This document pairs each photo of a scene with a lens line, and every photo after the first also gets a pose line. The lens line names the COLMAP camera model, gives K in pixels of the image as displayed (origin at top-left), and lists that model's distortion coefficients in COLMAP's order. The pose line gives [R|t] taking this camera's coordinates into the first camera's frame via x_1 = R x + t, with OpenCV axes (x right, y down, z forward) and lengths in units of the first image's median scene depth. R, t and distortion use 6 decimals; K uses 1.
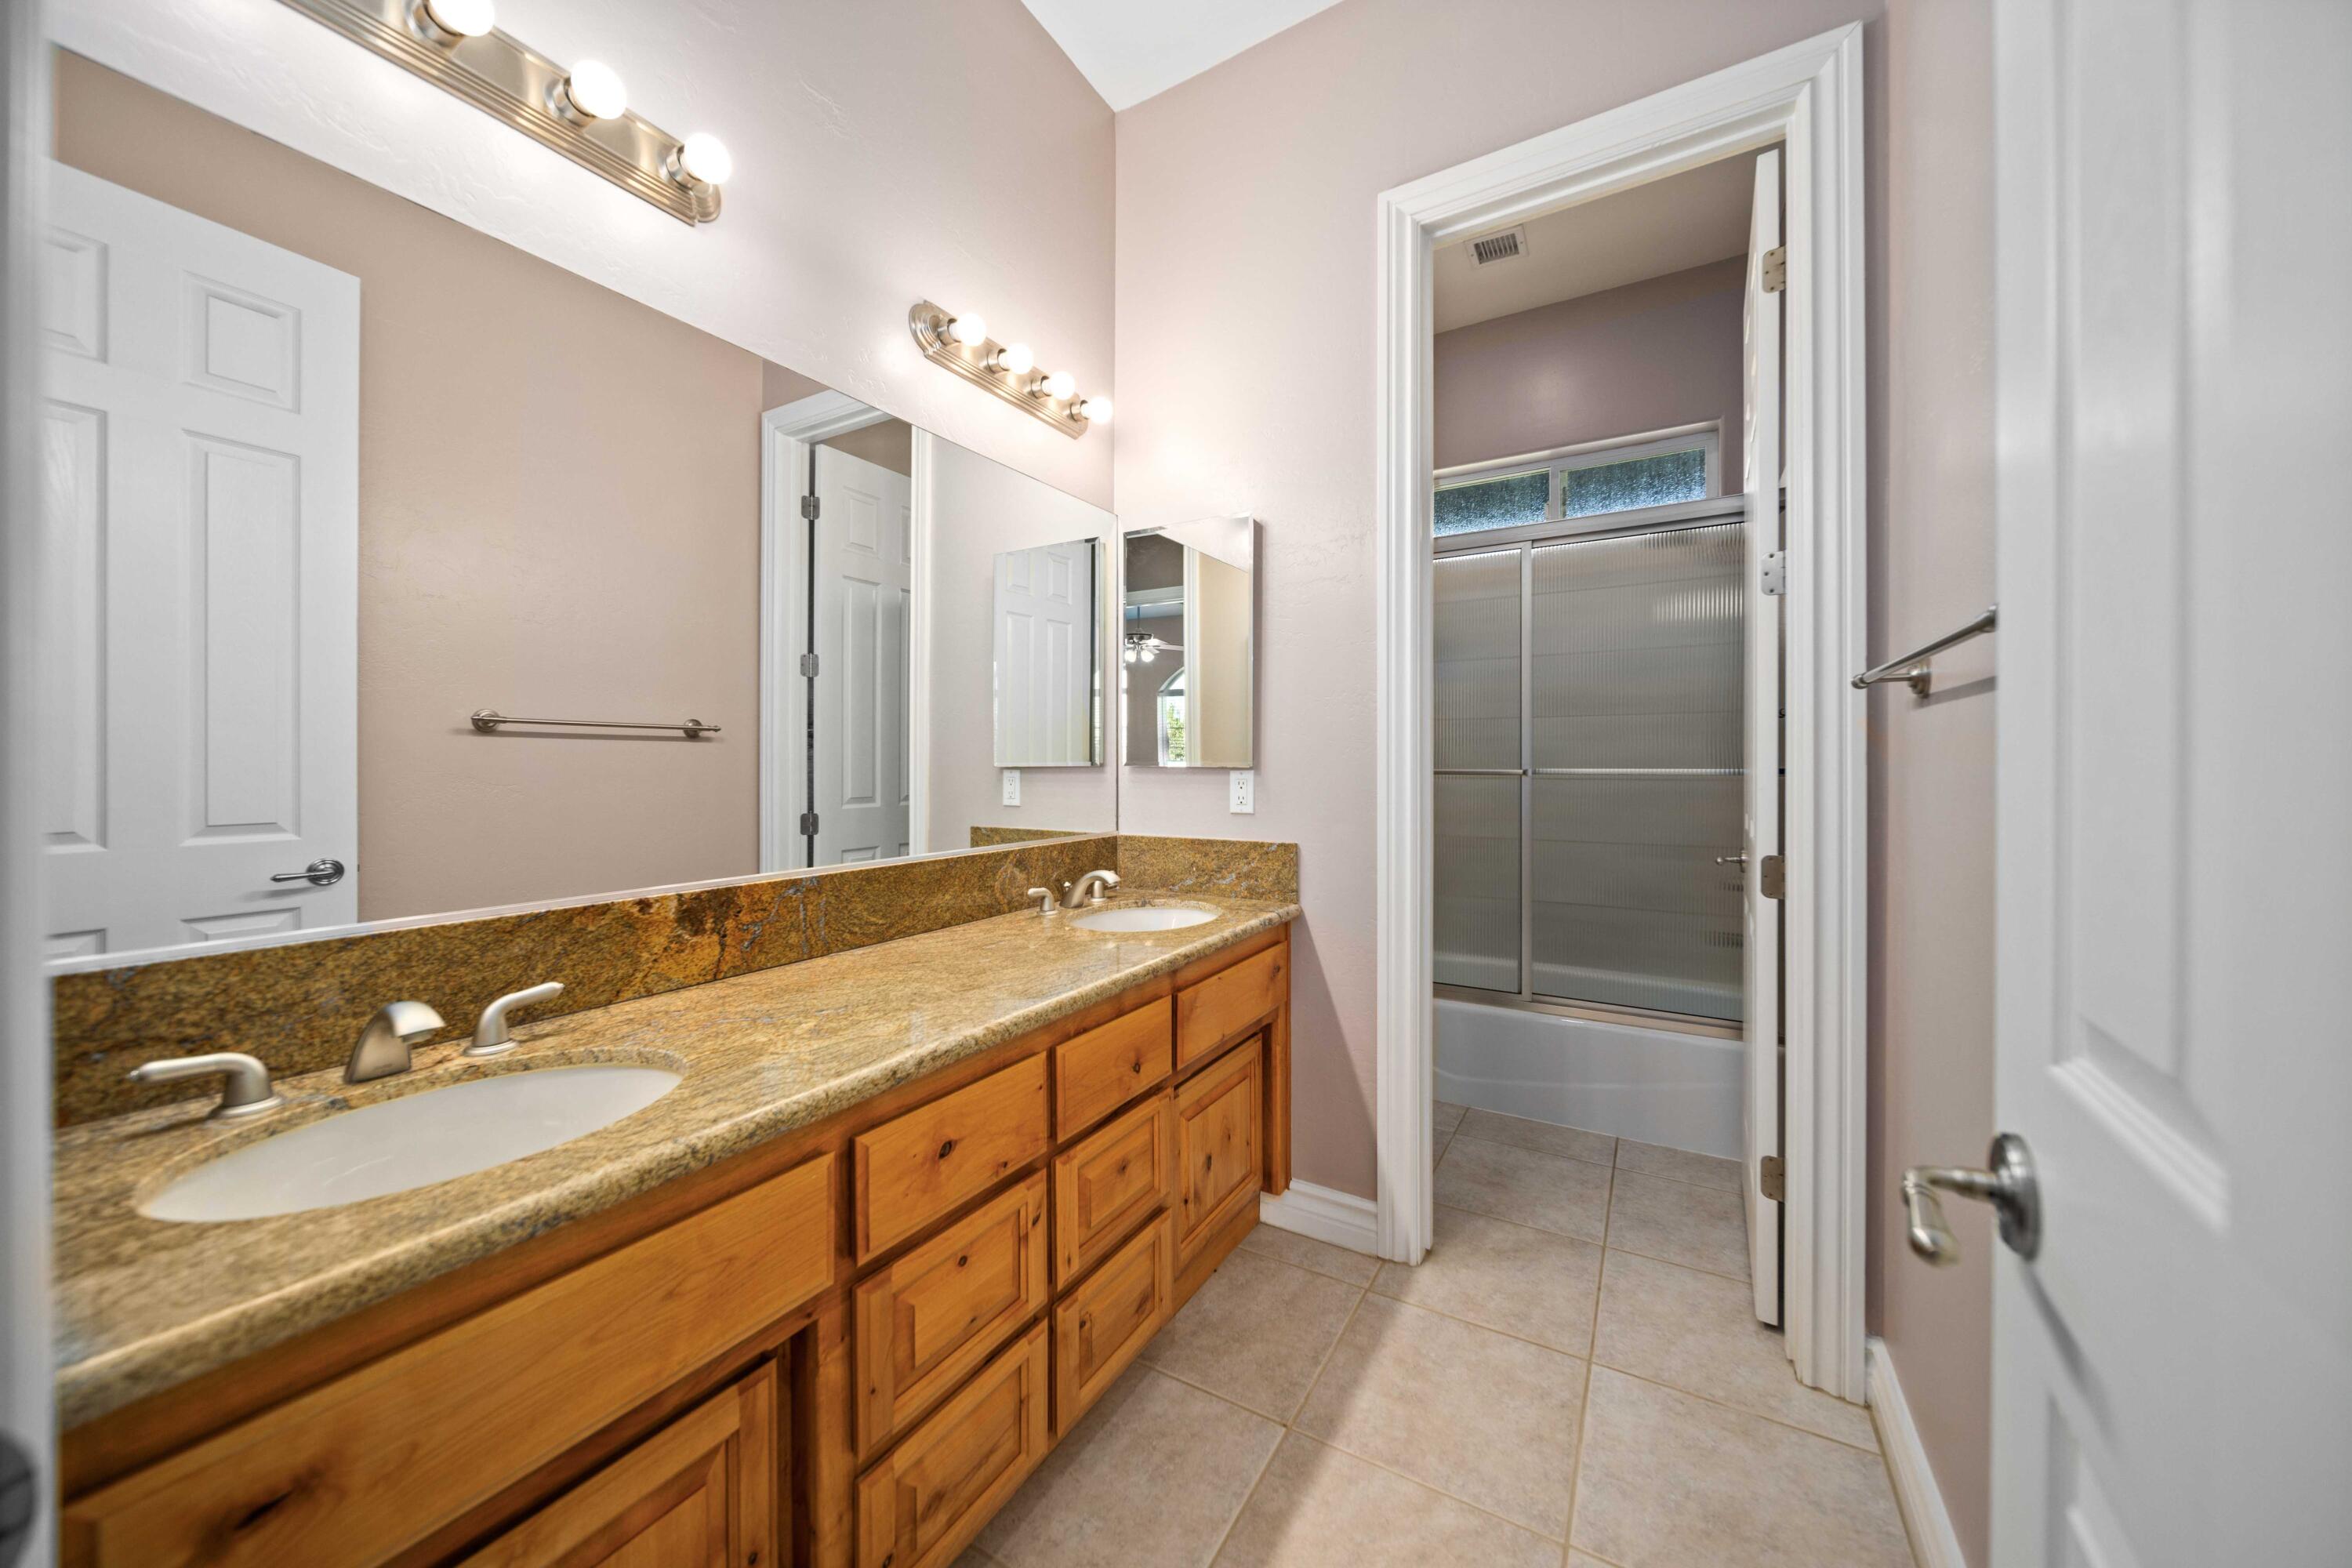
lens RADIAL K [[825.8, 0, 1171.8], [0, 825.8, 792.5], [0, 0, 1]] dist [0.000118, -0.000963]
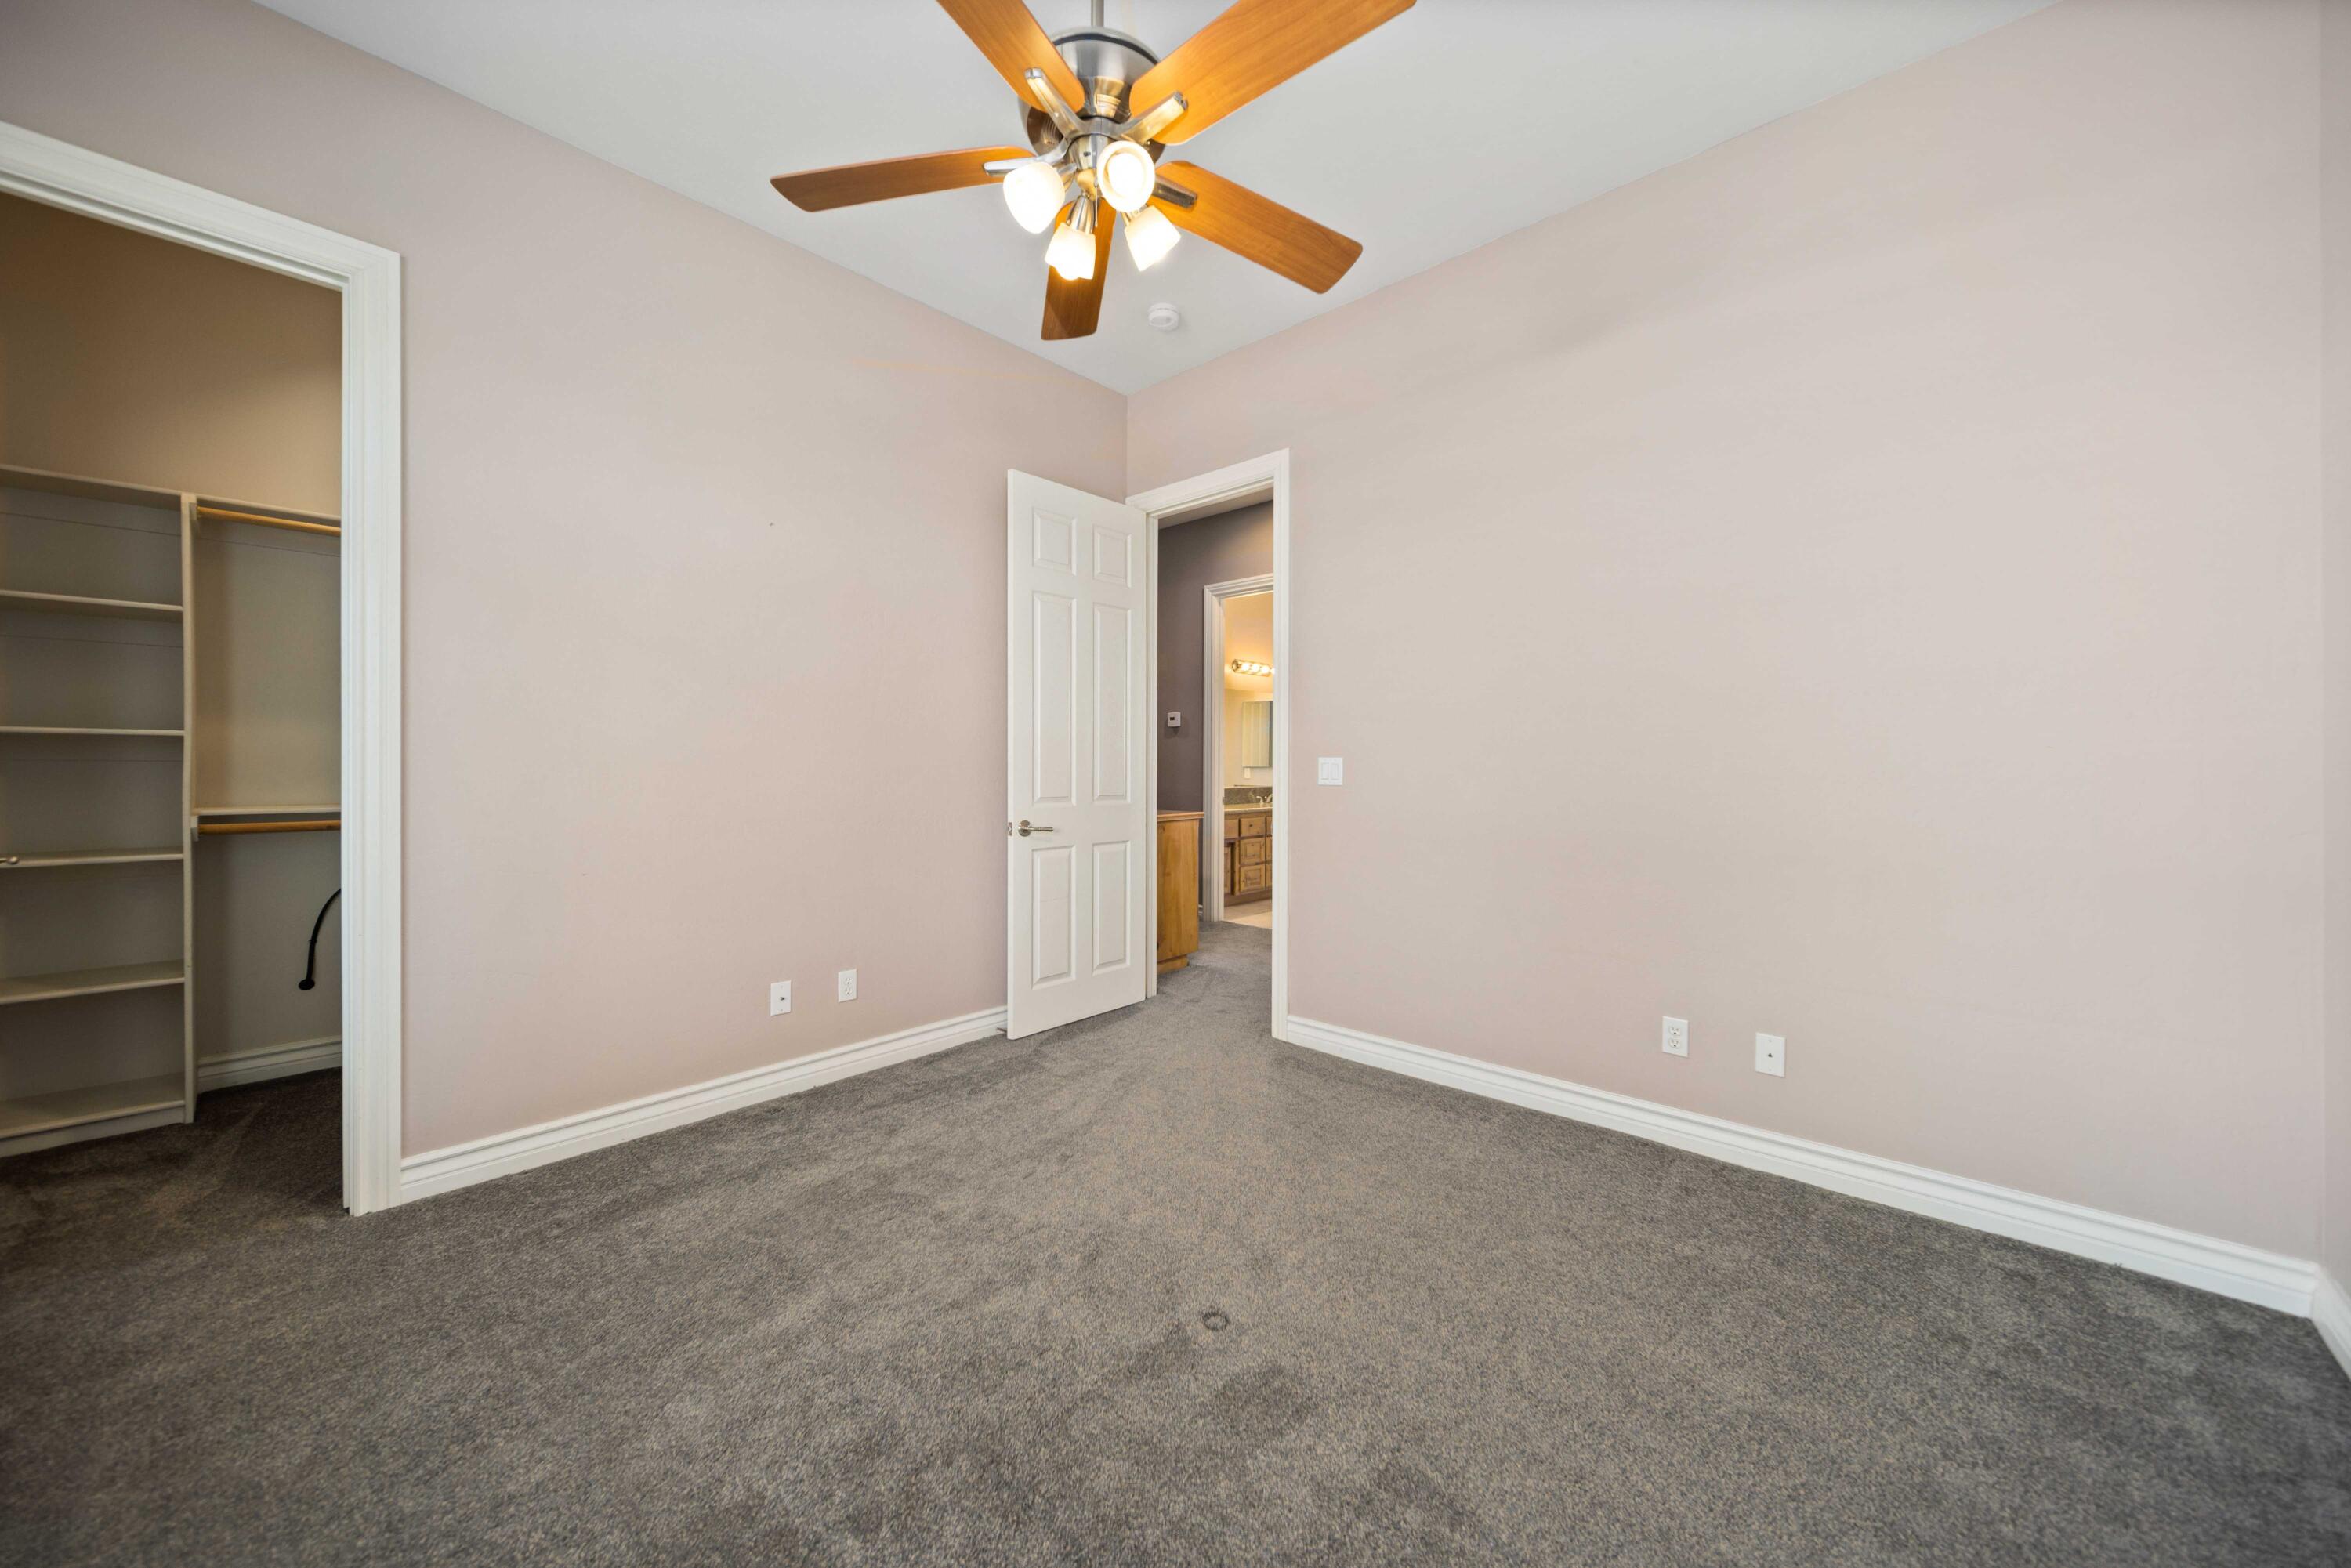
lens RADIAL K [[825.5, 0, 1176.9], [0, 825.5, 780.7], [0, 0, 1]] dist [0.000118, -0.000963]
pose [[0.980387, 0.000778, -0.197083, 0.392611], [-0.004289, 0.999840, -0.017390, 0.180995], [0.197038, 0.017894, 0.980233, -4.961903]]
